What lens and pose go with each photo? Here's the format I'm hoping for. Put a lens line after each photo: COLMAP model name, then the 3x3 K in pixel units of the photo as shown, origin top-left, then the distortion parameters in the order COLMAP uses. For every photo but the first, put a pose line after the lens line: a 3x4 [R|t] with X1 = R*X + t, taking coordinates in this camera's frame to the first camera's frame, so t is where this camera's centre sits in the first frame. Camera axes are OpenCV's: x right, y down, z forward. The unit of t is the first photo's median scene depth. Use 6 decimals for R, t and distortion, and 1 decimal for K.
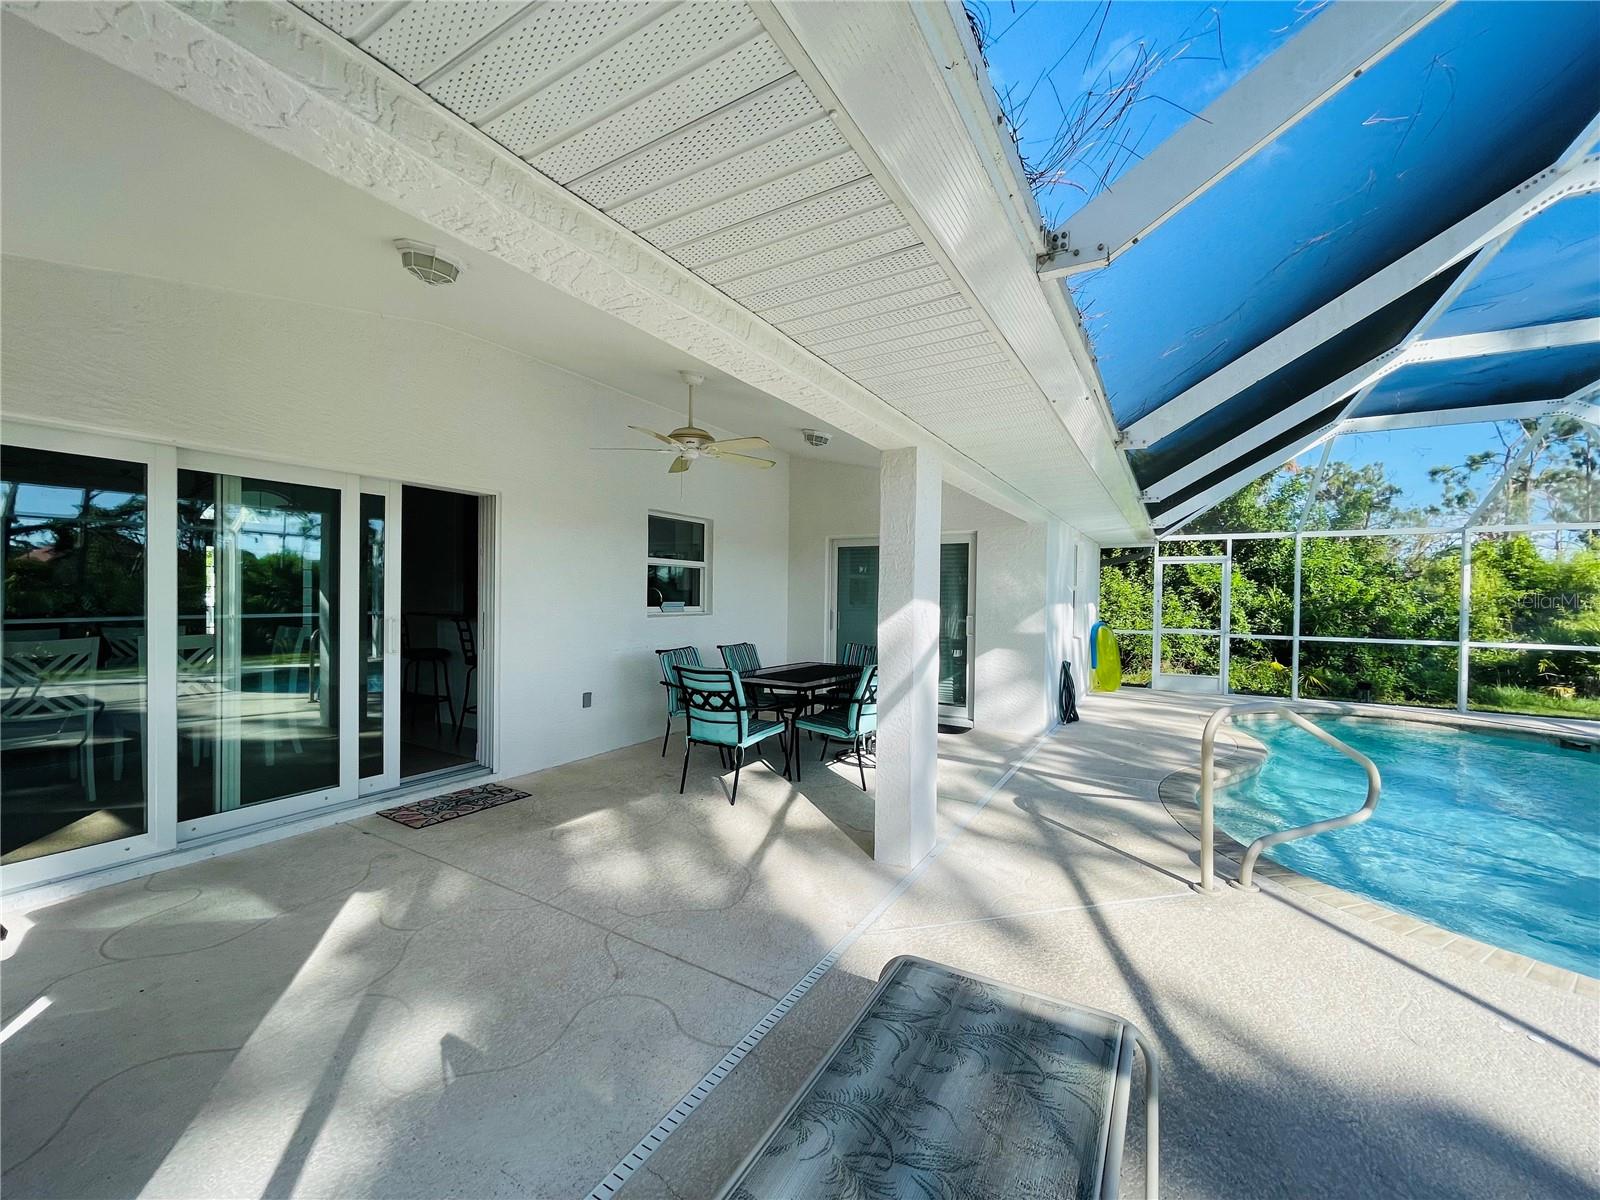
lens RADIAL K [[637.6, 0, 794.0], [0, 637.6, 601.1], [0, 0, 1]] dist [-0.001065, 0.000167]
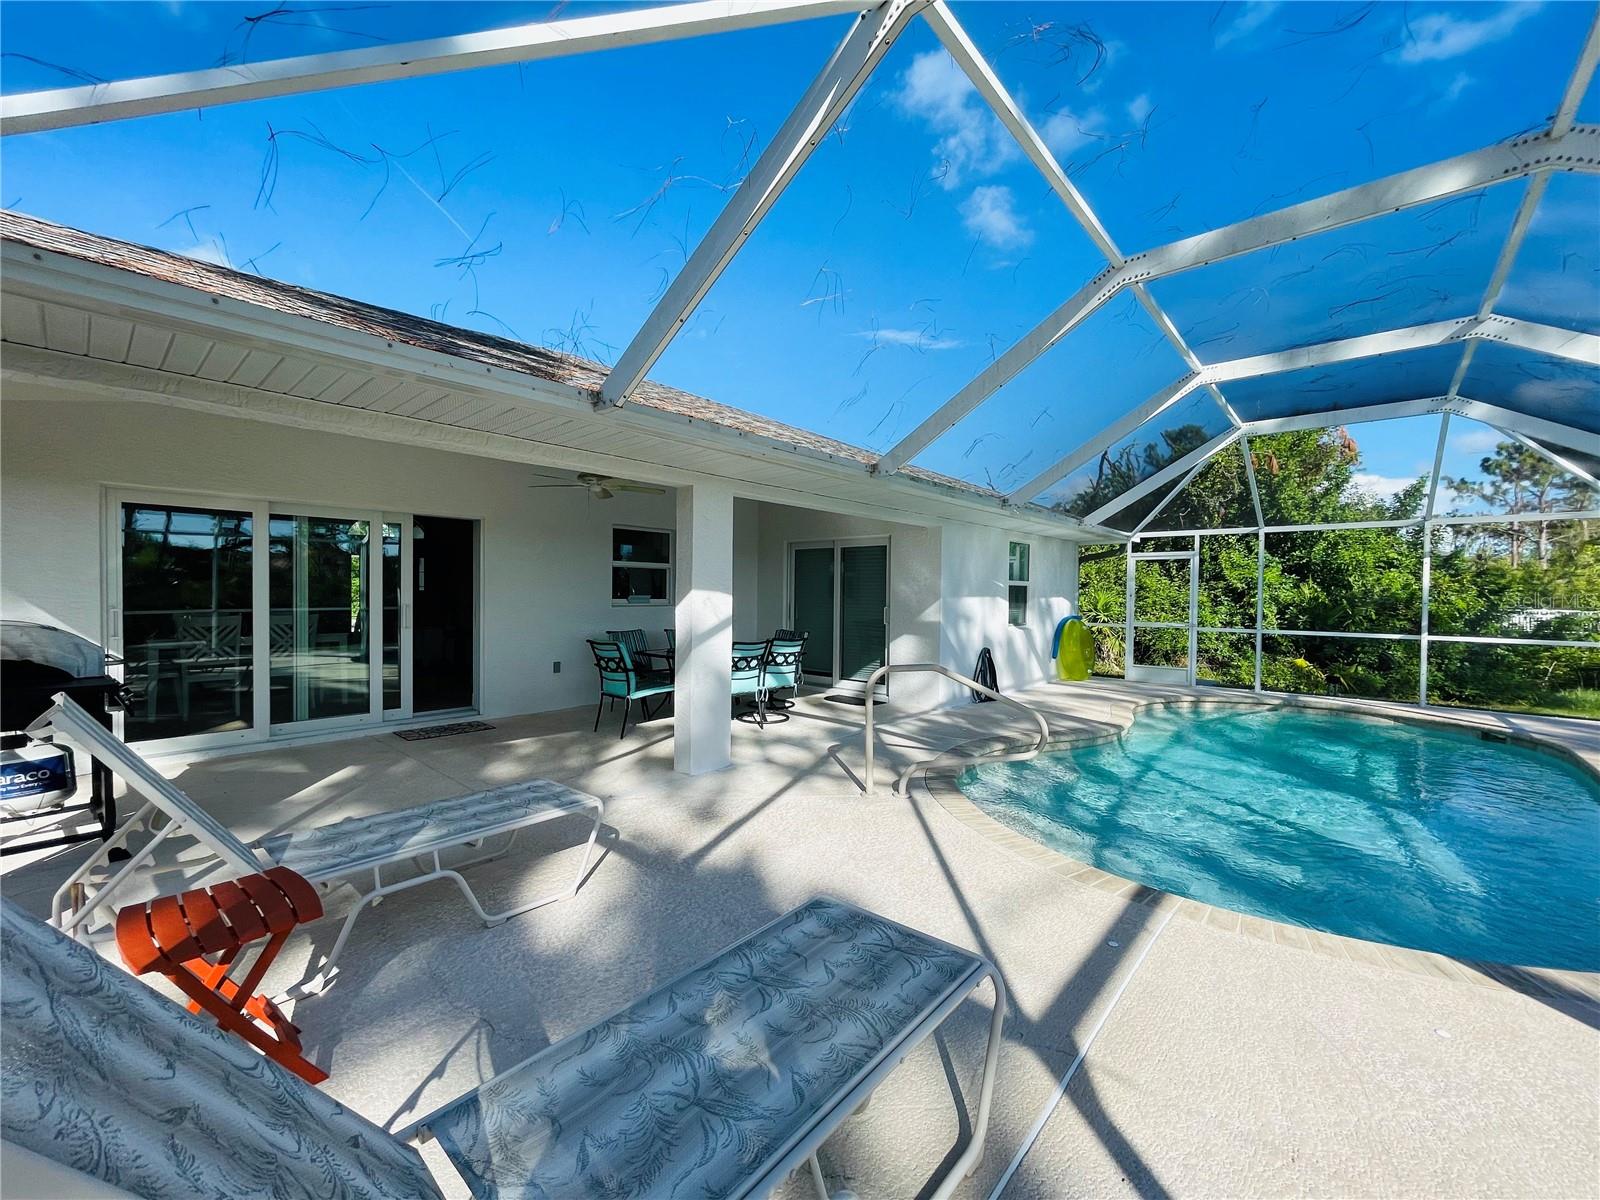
lens RADIAL K [[635.1, 0, 794.8], [0, 635.1, 604.2], [0, 0, 1]] dist [0.000085, -0.000206]
pose [[0.982690, 0.000977, -0.185254, 0.479525], [0.000520, 0.999968, 0.008031, 0.011432], [0.185255, -0.007988, 0.982658, -0.266352]]
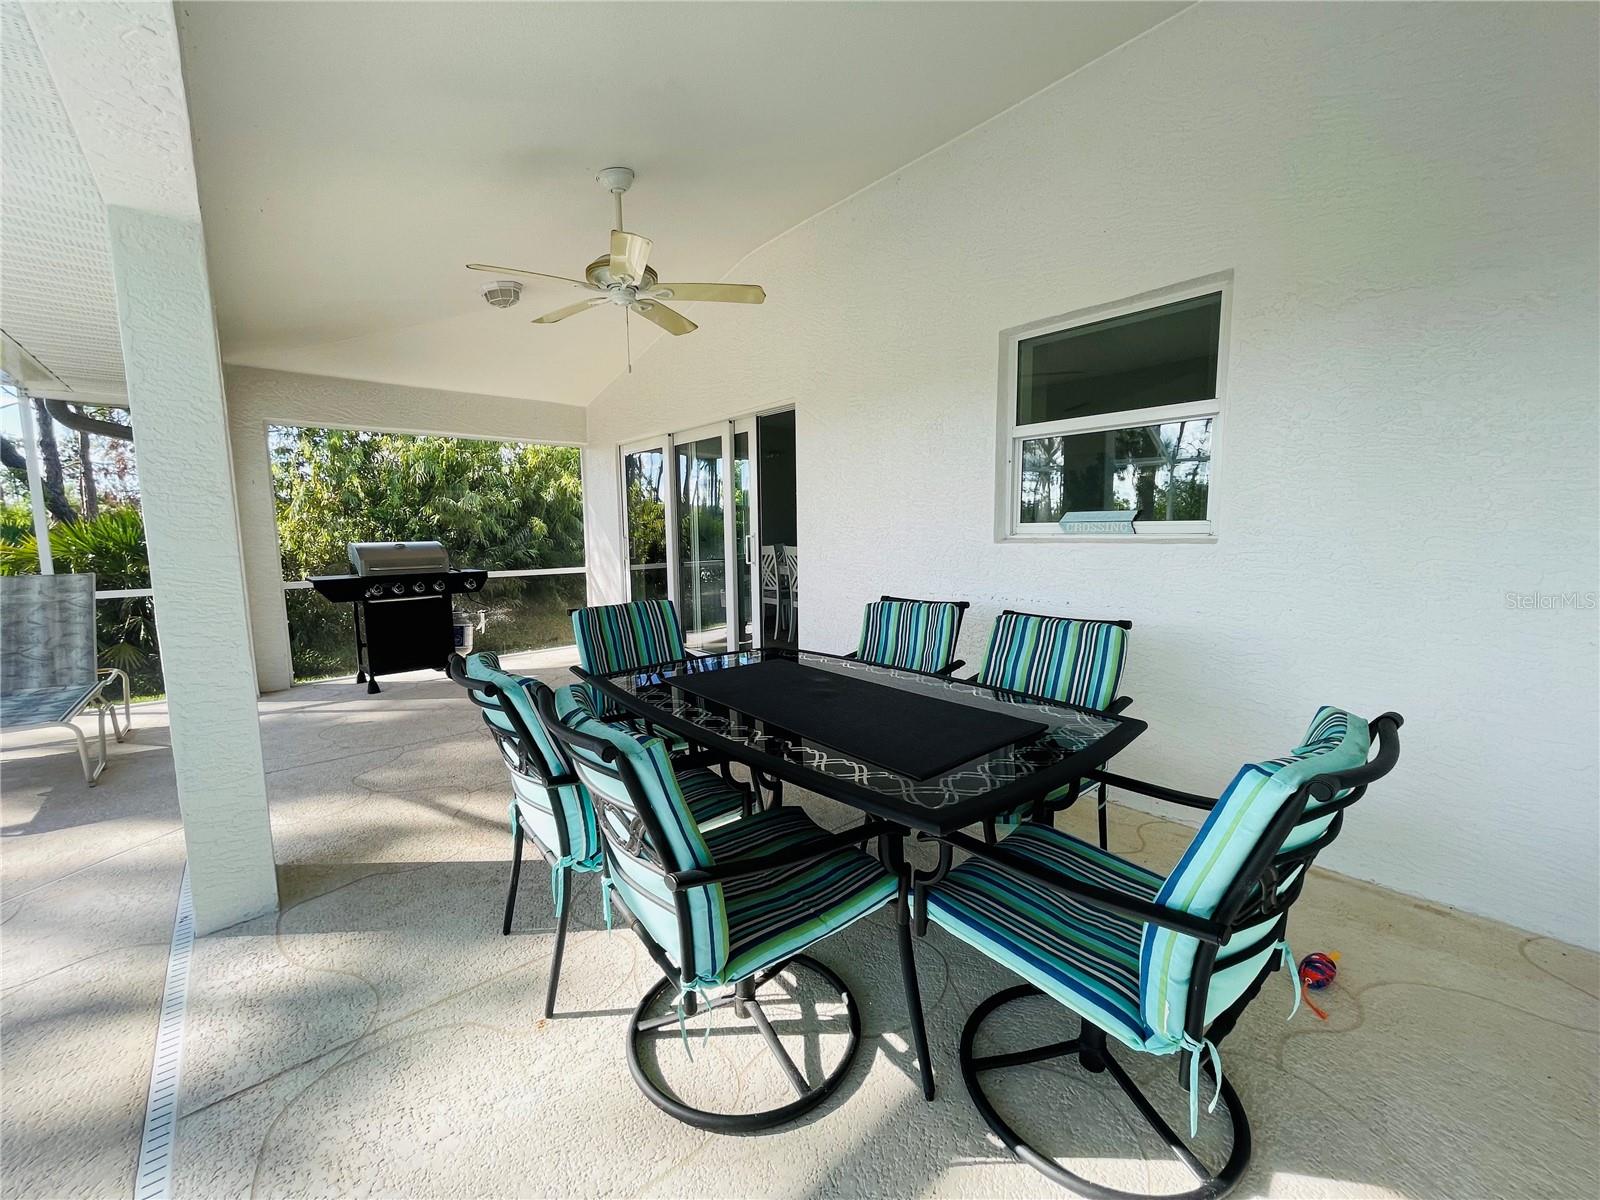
lens RADIAL K [[635.1, 0, 794.8], [0, 635.1, 604.2], [0, 0, 1]] dist [0.000085, -0.000206]
pose [[-0.293764, 0.104243, -0.950177, 0.426021], [0.000997, 0.994069, 0.108750, 0.023420], [0.955877, 0.030999, -0.292126, 1.263122]]
